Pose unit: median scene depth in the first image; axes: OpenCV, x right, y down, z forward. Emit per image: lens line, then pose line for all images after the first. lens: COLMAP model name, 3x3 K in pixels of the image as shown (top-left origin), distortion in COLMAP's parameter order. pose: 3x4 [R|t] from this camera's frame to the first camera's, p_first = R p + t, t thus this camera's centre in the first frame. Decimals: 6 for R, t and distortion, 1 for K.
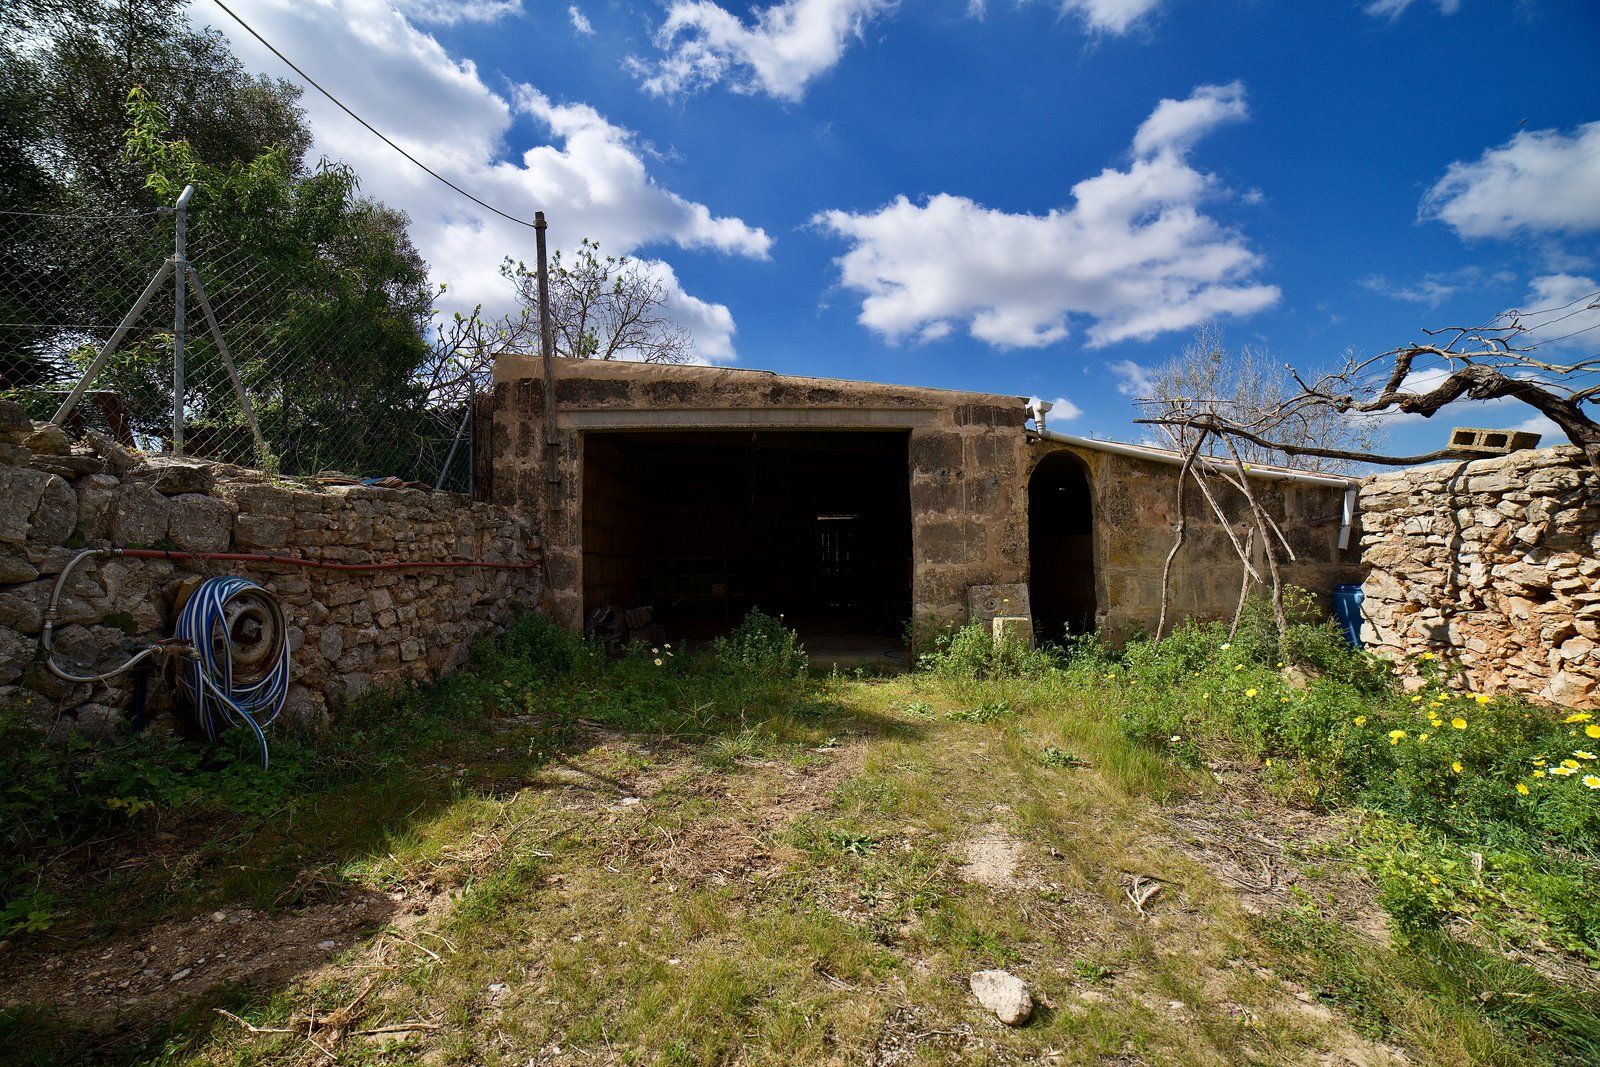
lens RADIAL K [[648.8, 0, 790.4], [0, 648.8, 526.3], [0, 0, 1]] dist [-0.099804, 0.033923]
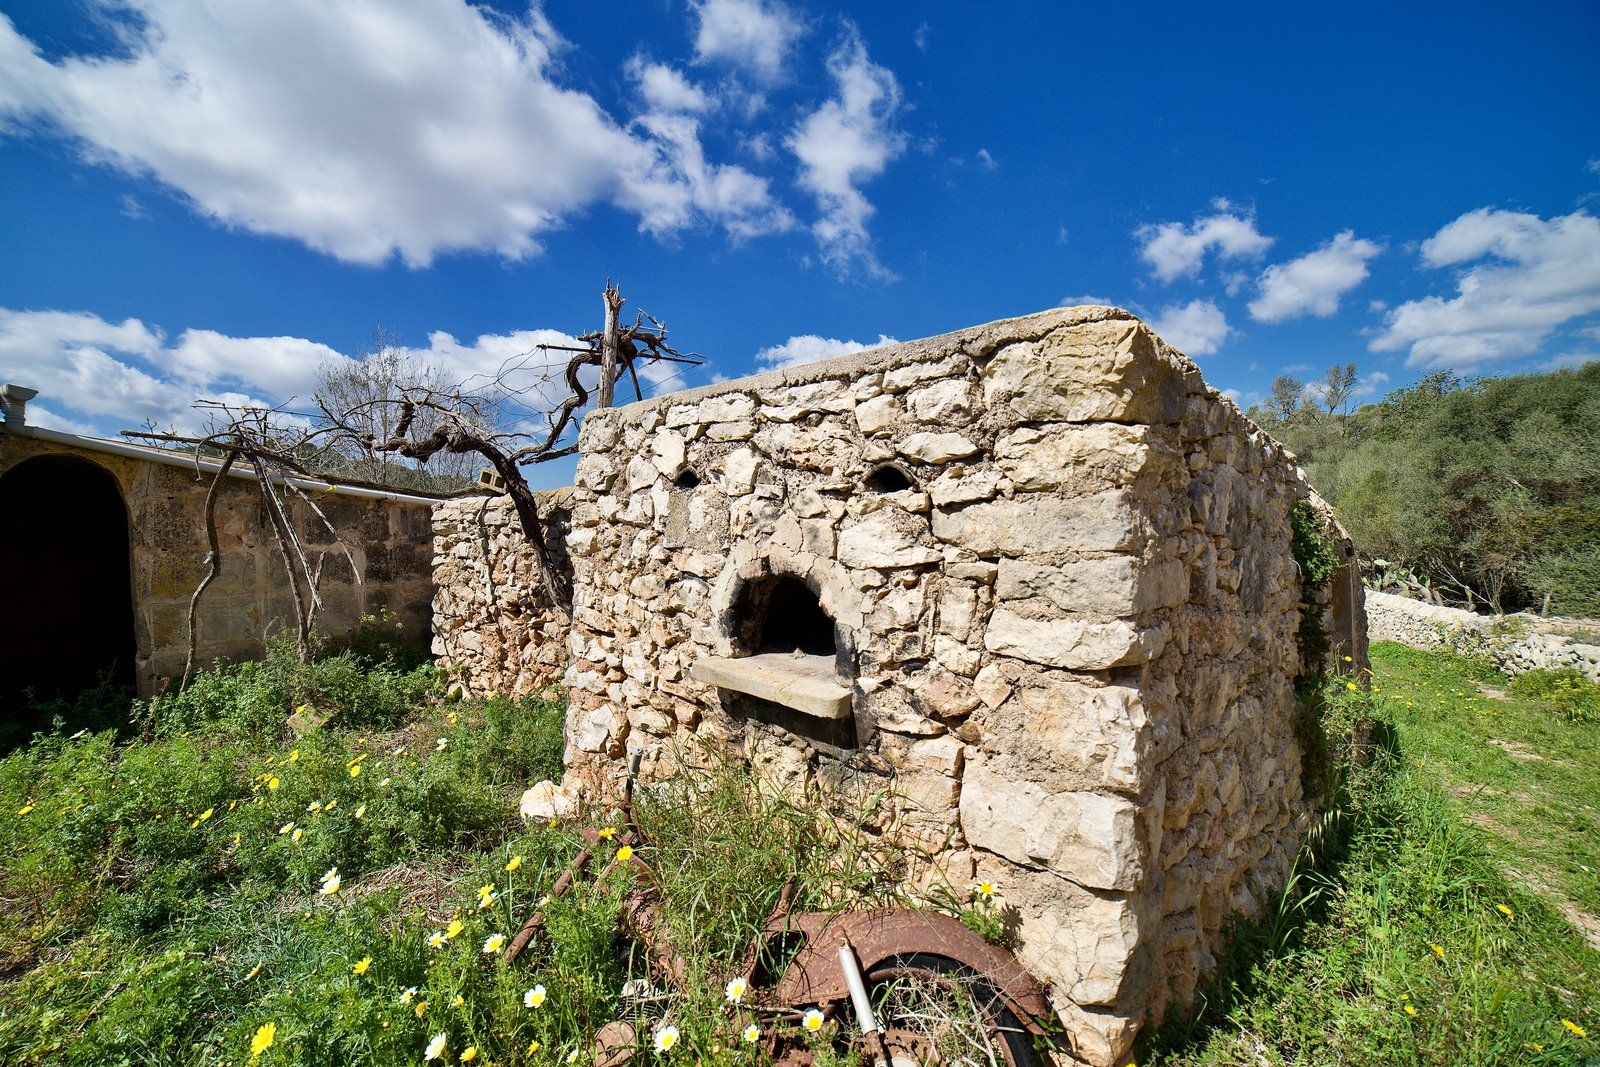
lens RADIAL K [[645.2, 0, 787.7], [0, 645.2, 527.5], [0, 0, 1]] dist [-0.100886, 0.032439]
pose [[0.533096, -0.008292, 0.846014, 0.308971], [-0.019314, 0.999572, 0.021967, -0.069571], [-0.845834, -0.028050, 0.532708, -0.126356]]
